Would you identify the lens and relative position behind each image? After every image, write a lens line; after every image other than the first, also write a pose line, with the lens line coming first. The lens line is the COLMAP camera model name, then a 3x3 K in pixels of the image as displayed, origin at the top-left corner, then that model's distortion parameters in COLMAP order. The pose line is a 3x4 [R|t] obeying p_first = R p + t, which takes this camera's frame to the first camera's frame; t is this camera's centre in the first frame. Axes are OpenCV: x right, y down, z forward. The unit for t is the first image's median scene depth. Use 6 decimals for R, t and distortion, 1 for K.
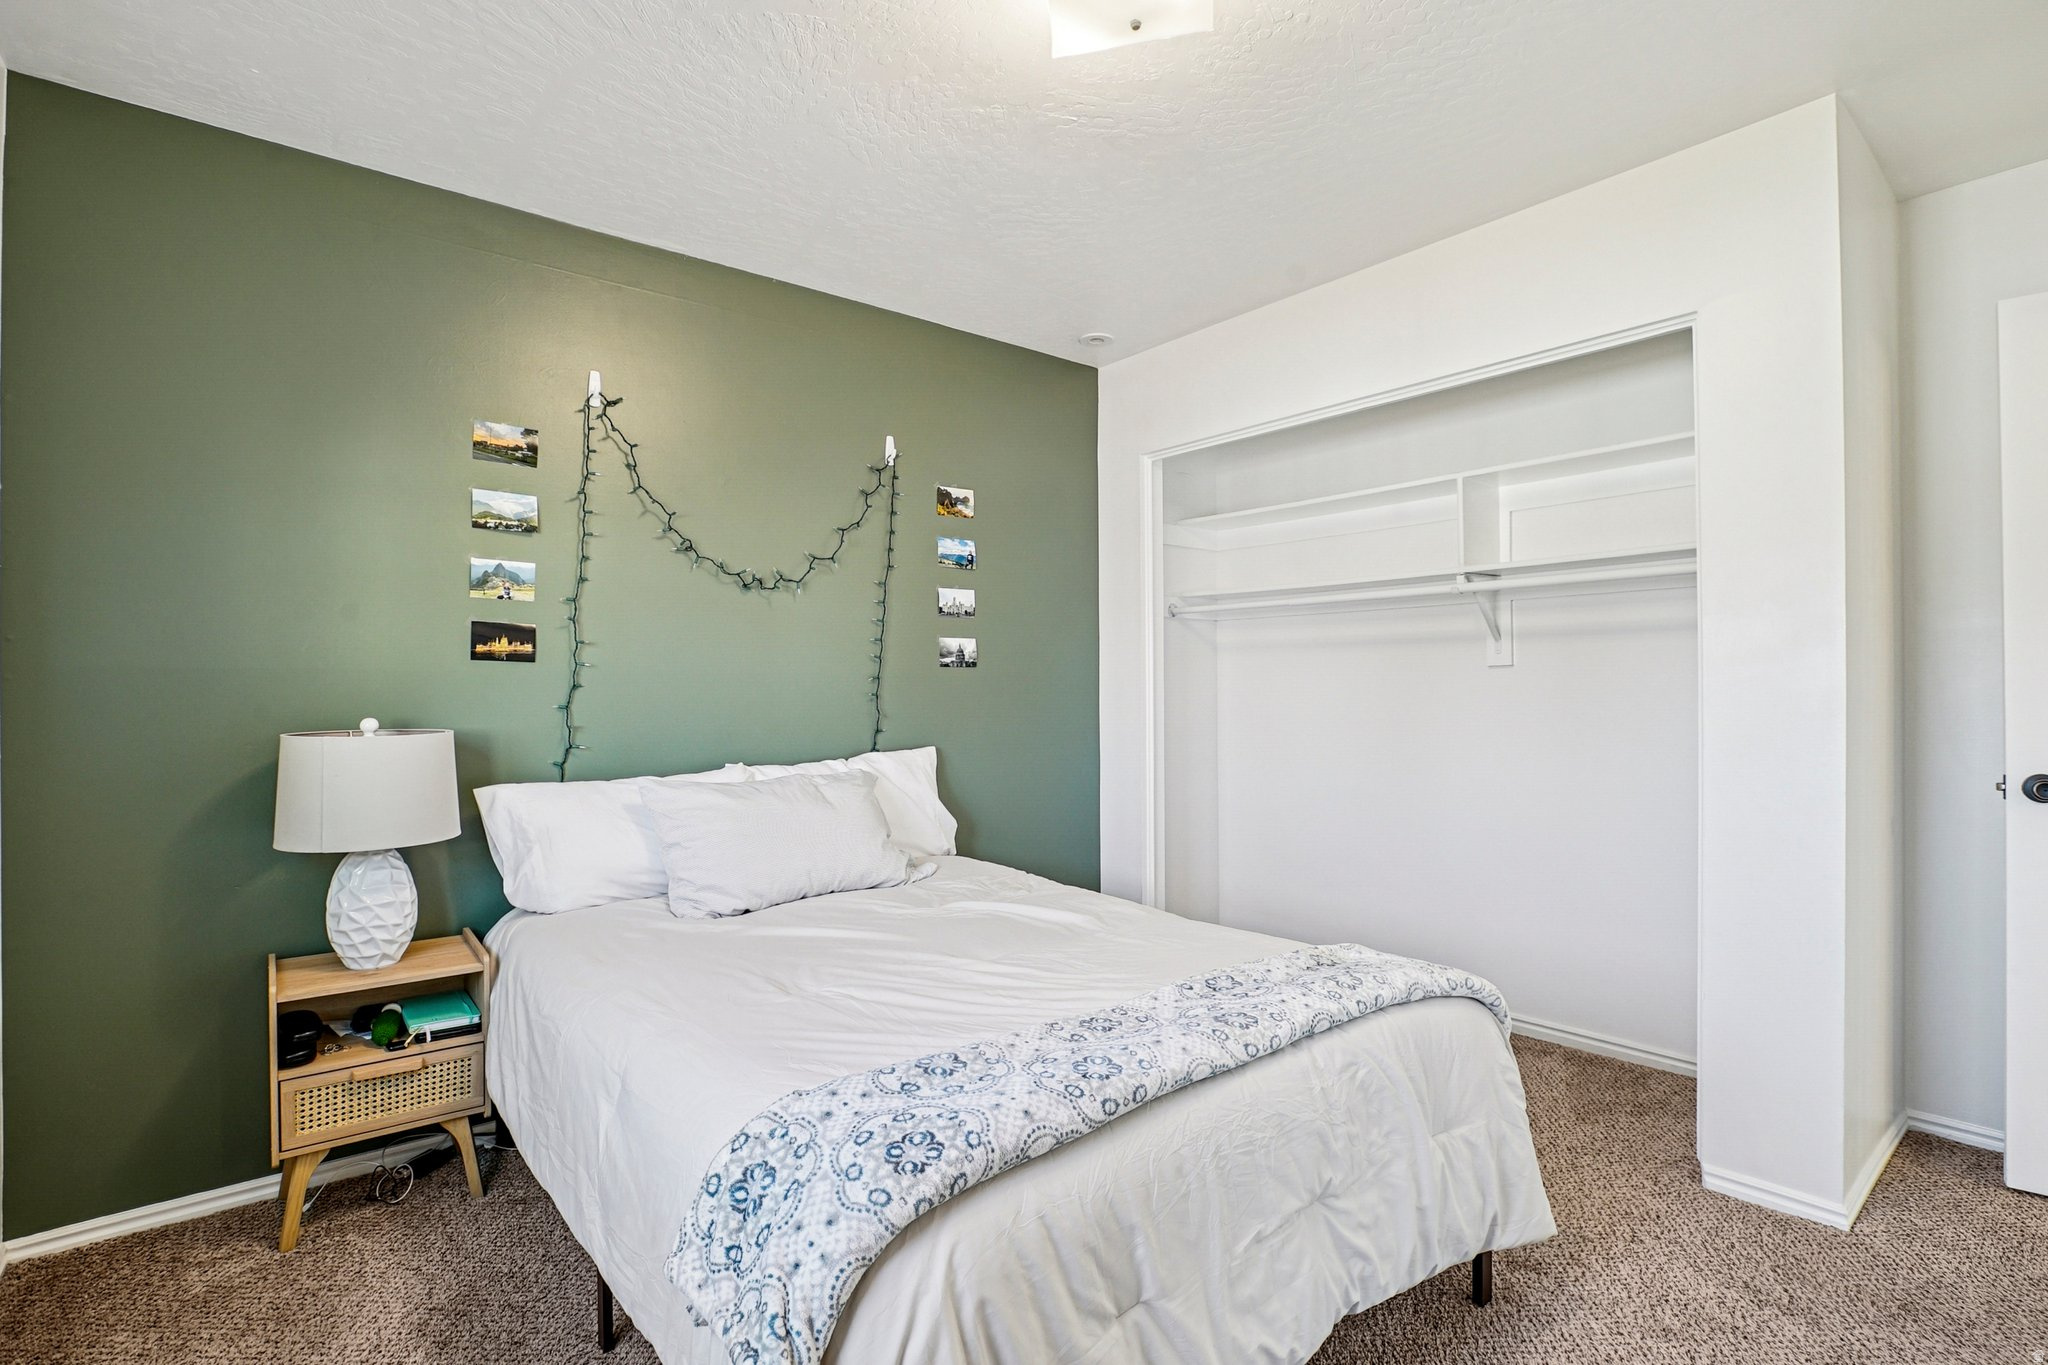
lens RADIAL K [[966.5, 0, 1037.4], [0, 966.5, 685.6], [0, 0, 1]] dist [-0.039026, 0.006212]
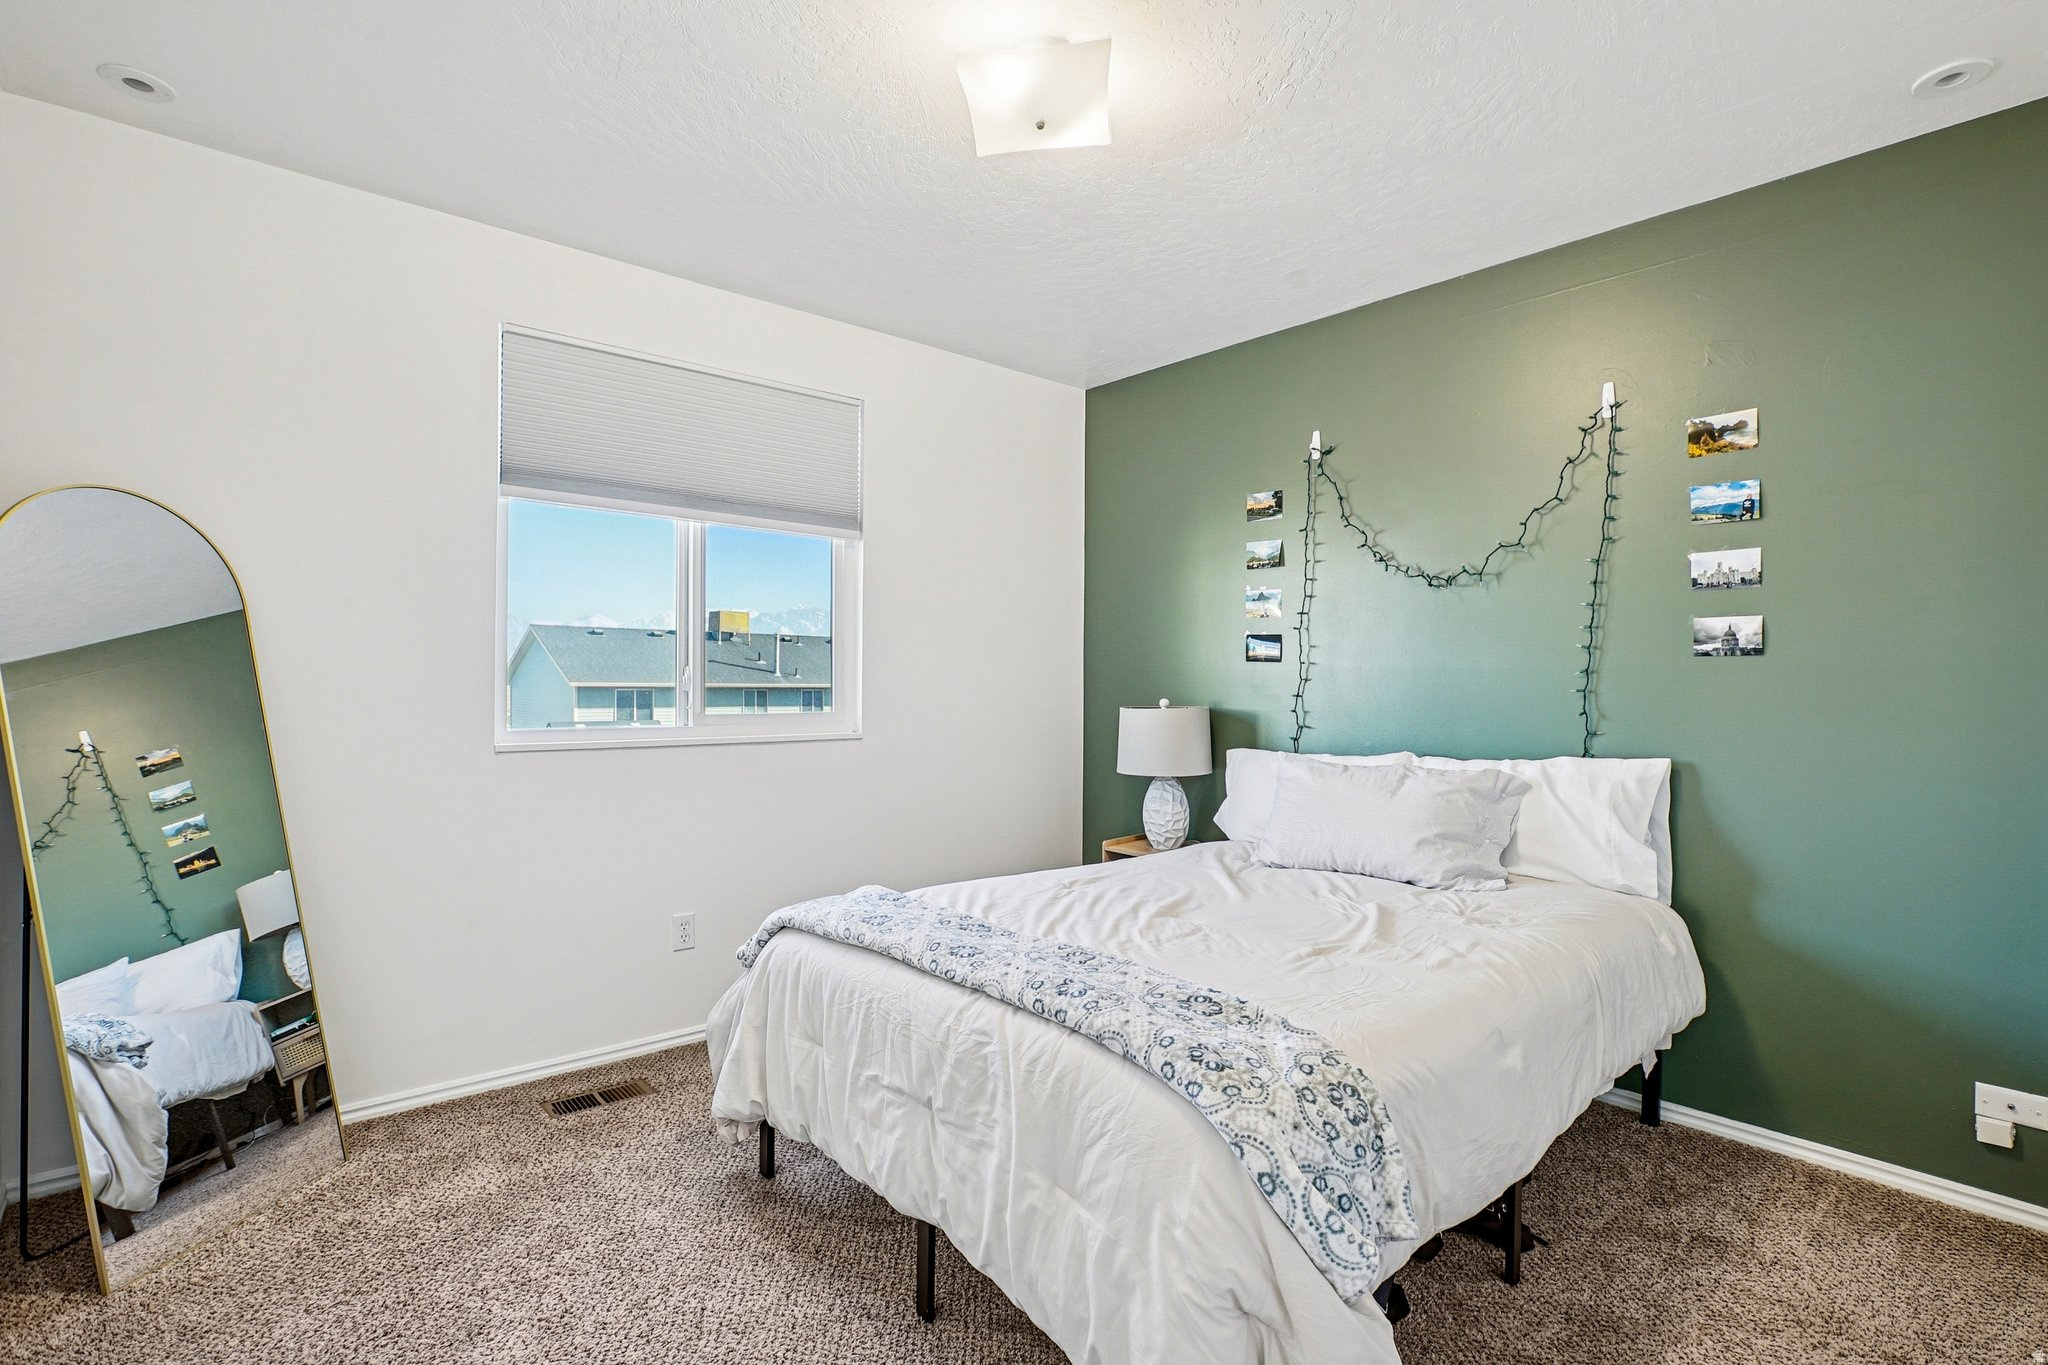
lens RADIAL K [[966.5, 0, 1037.4], [0, 966.5, 685.6], [0, 0, 1]] dist [-0.039026, 0.006212]
pose [[0.051769, 0.008046, -0.998627, 0.648261], [-0.004106, 0.999961, 0.007844, -0.000339], [0.998651, 0.003694, 0.051800, 0.464283]]
